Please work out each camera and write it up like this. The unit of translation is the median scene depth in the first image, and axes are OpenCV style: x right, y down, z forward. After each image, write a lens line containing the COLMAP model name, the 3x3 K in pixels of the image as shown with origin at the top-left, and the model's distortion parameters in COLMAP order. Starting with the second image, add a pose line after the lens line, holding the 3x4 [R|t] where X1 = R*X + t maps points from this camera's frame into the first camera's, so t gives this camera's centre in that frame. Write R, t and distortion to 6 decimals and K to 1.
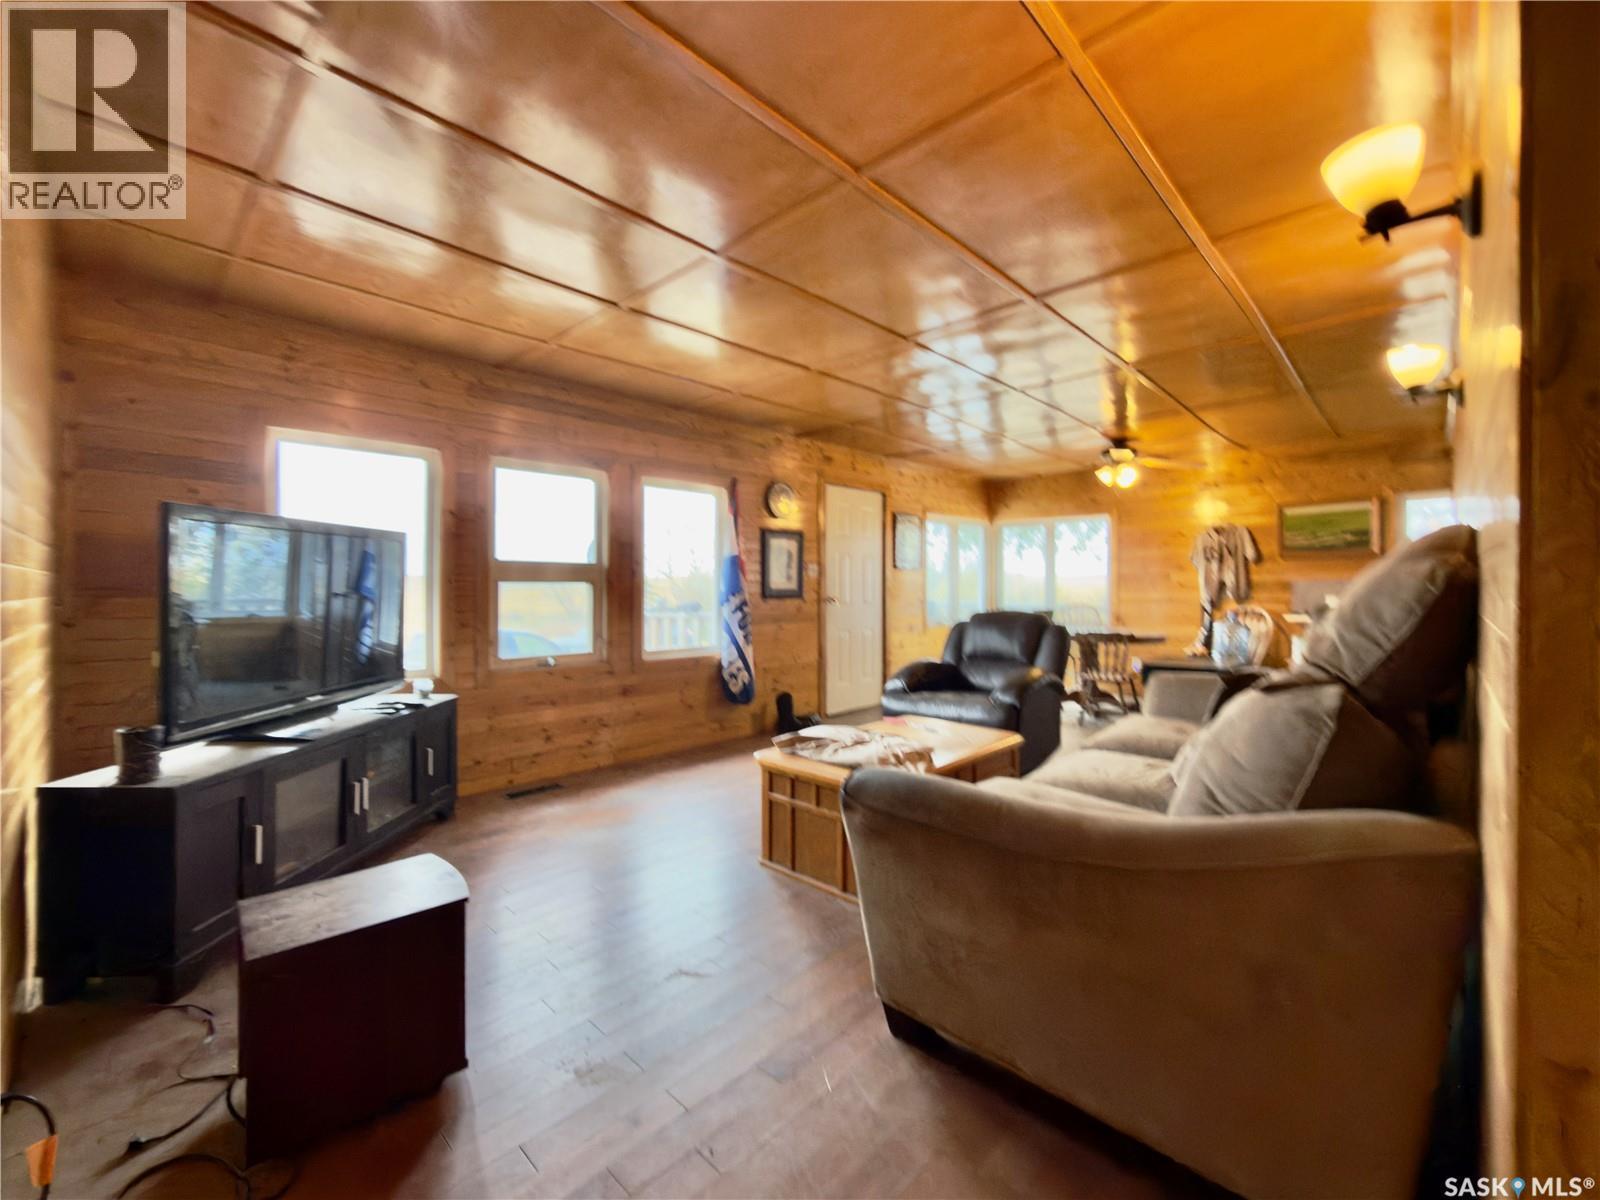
lens RADIAL K [[666.9, 0, 801.5], [0, 666.9, 600.6], [0, 0, 1]] dist [0.002306, -0.000469]
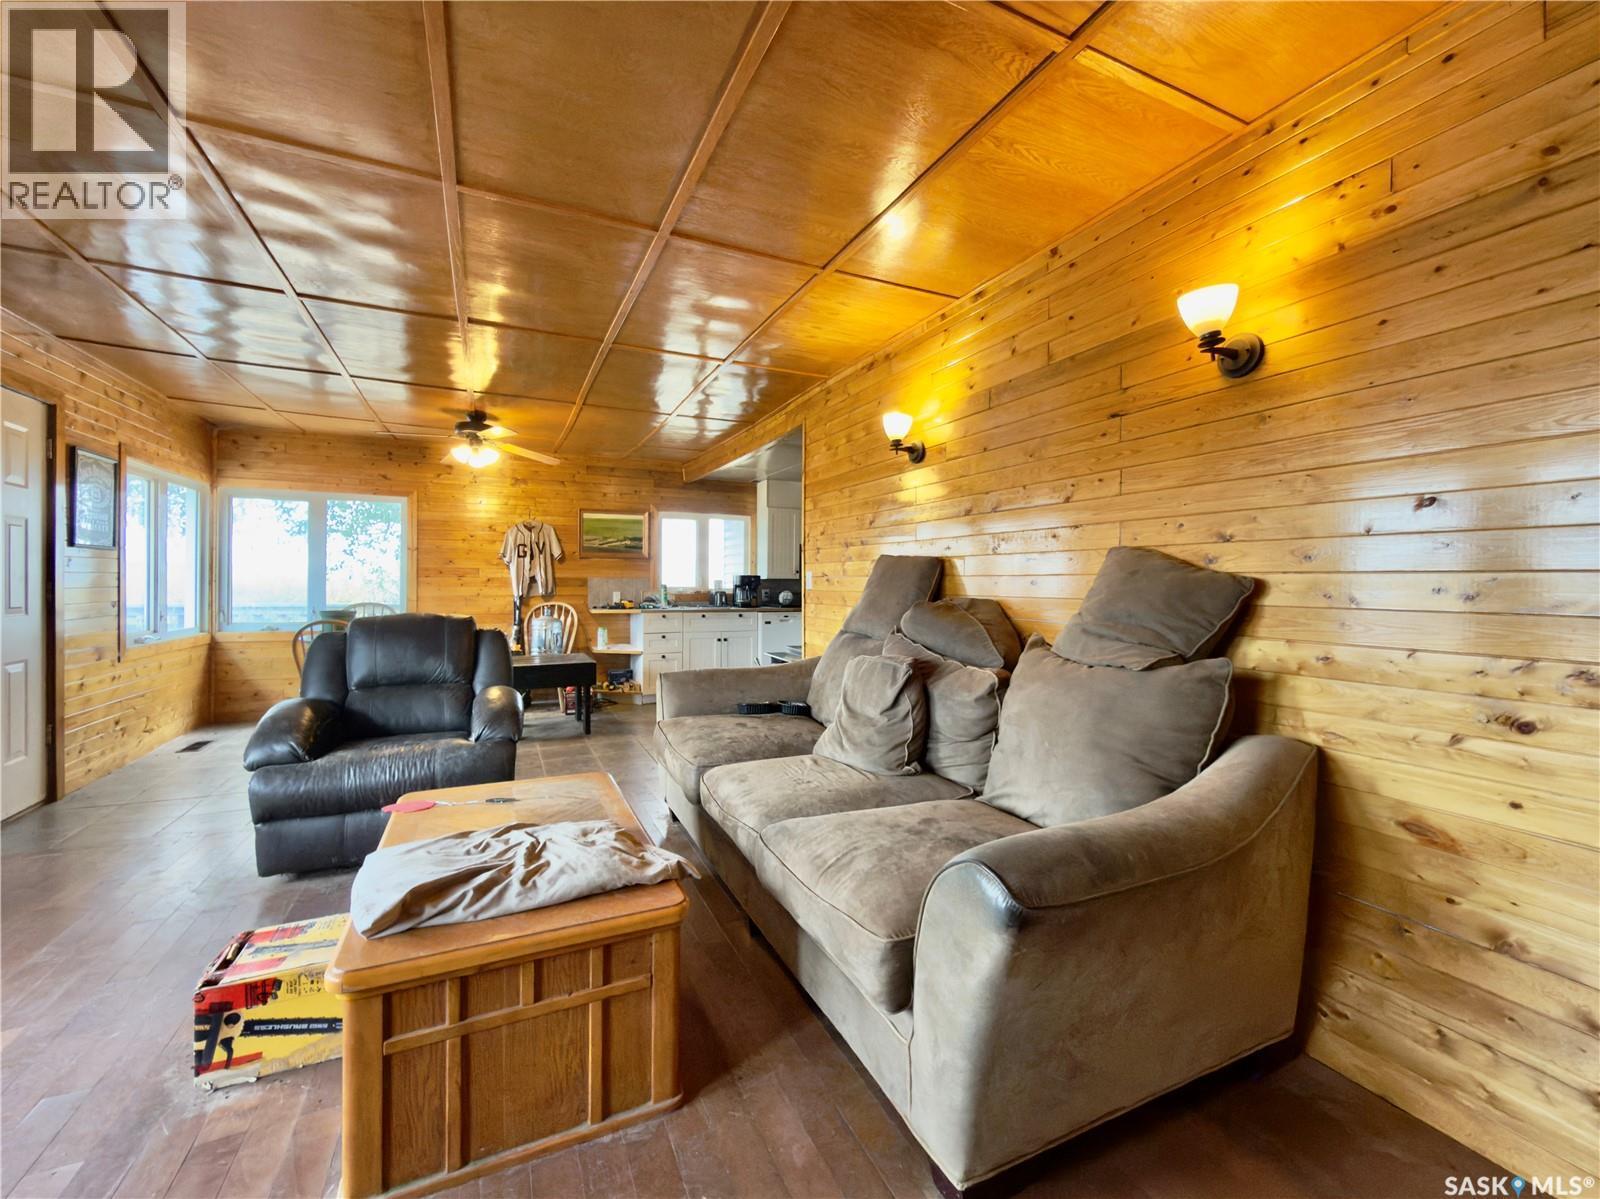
lens RADIAL K [[666.9, 0, 788.4], [0, 666.9, 596.5], [0, 0, 1]] dist [0.002306, -0.000469]
pose [[0.361075, -0.013973, 0.932432, -0.207612], [0.011996, 0.999875, 0.010339, -0.007813], [-0.932460, 0.007452, 0.361197, 0.326835]]
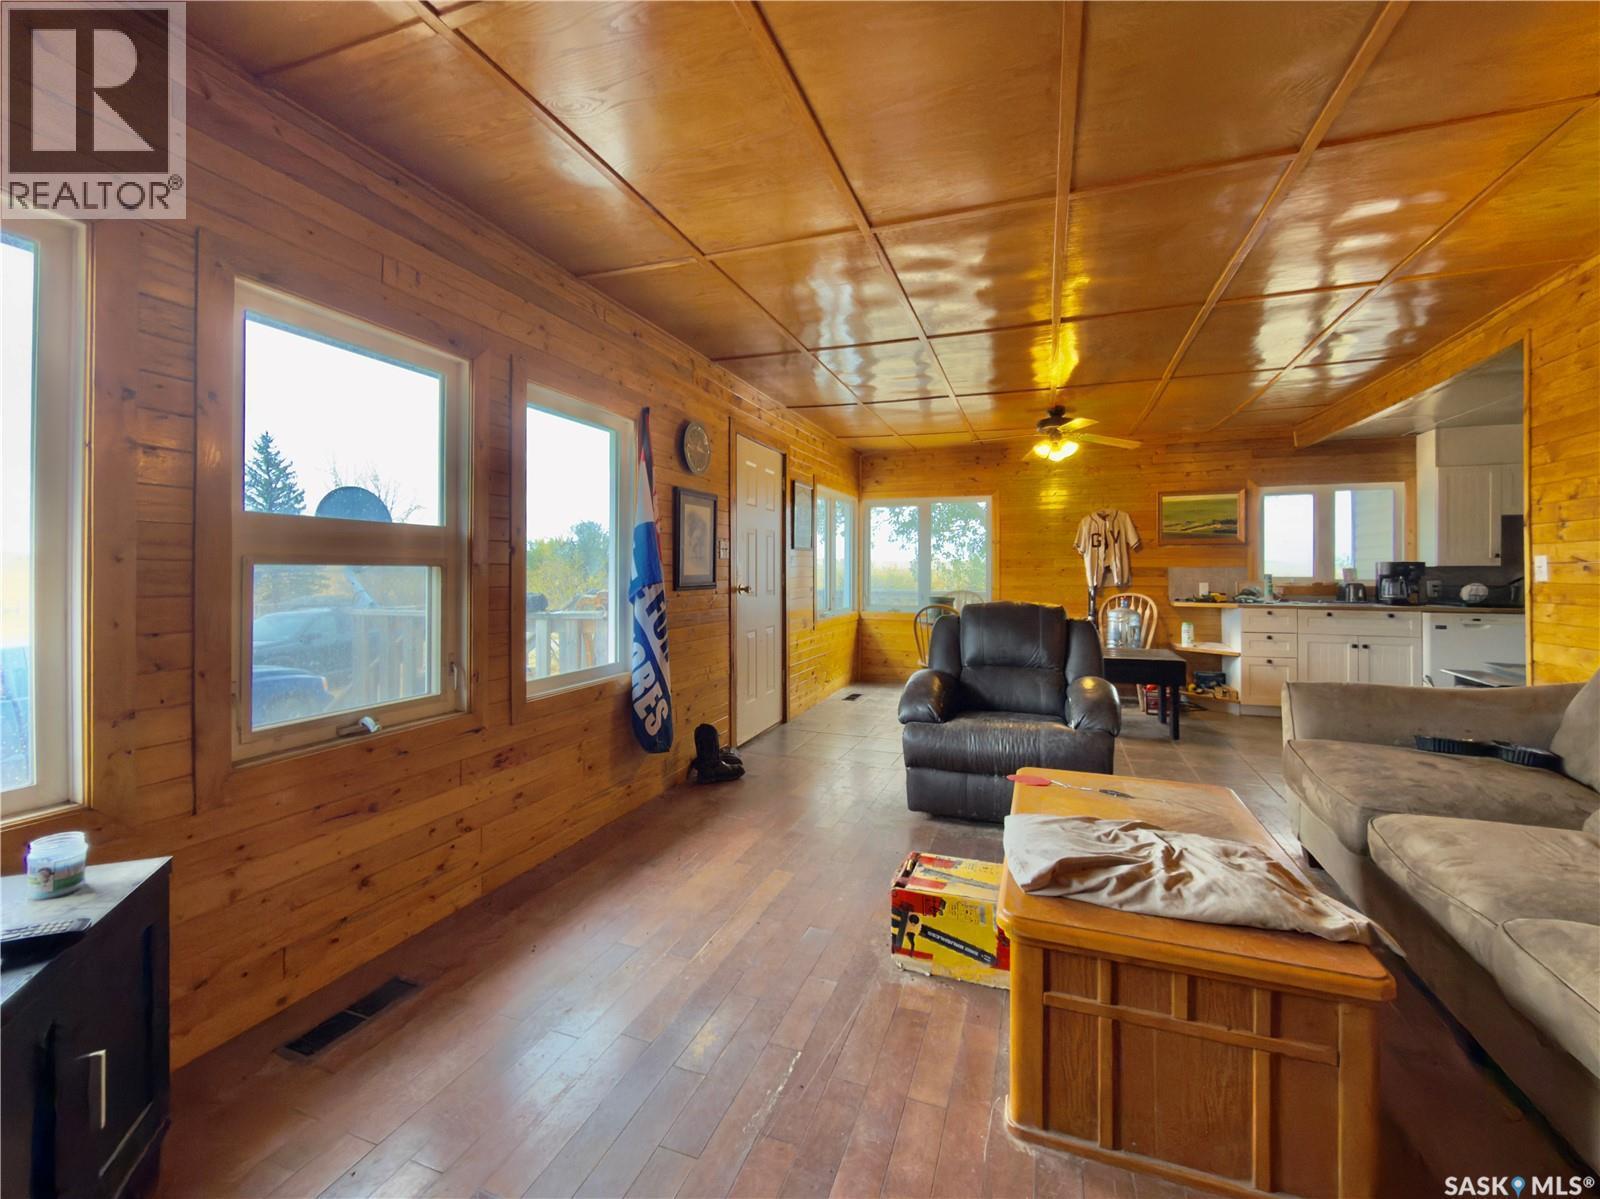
lens RADIAL K [[666.9, 0, 787.3], [0, 666.9, 578.9], [0, 0, 1]] dist [0.002306, -0.000469]
pose [[0.916483, -0.001164, 0.400072, -0.238967], [0.004487, 0.999963, -0.007369, -0.009120], [-0.400049, 0.008549, 0.916454, 0.348812]]
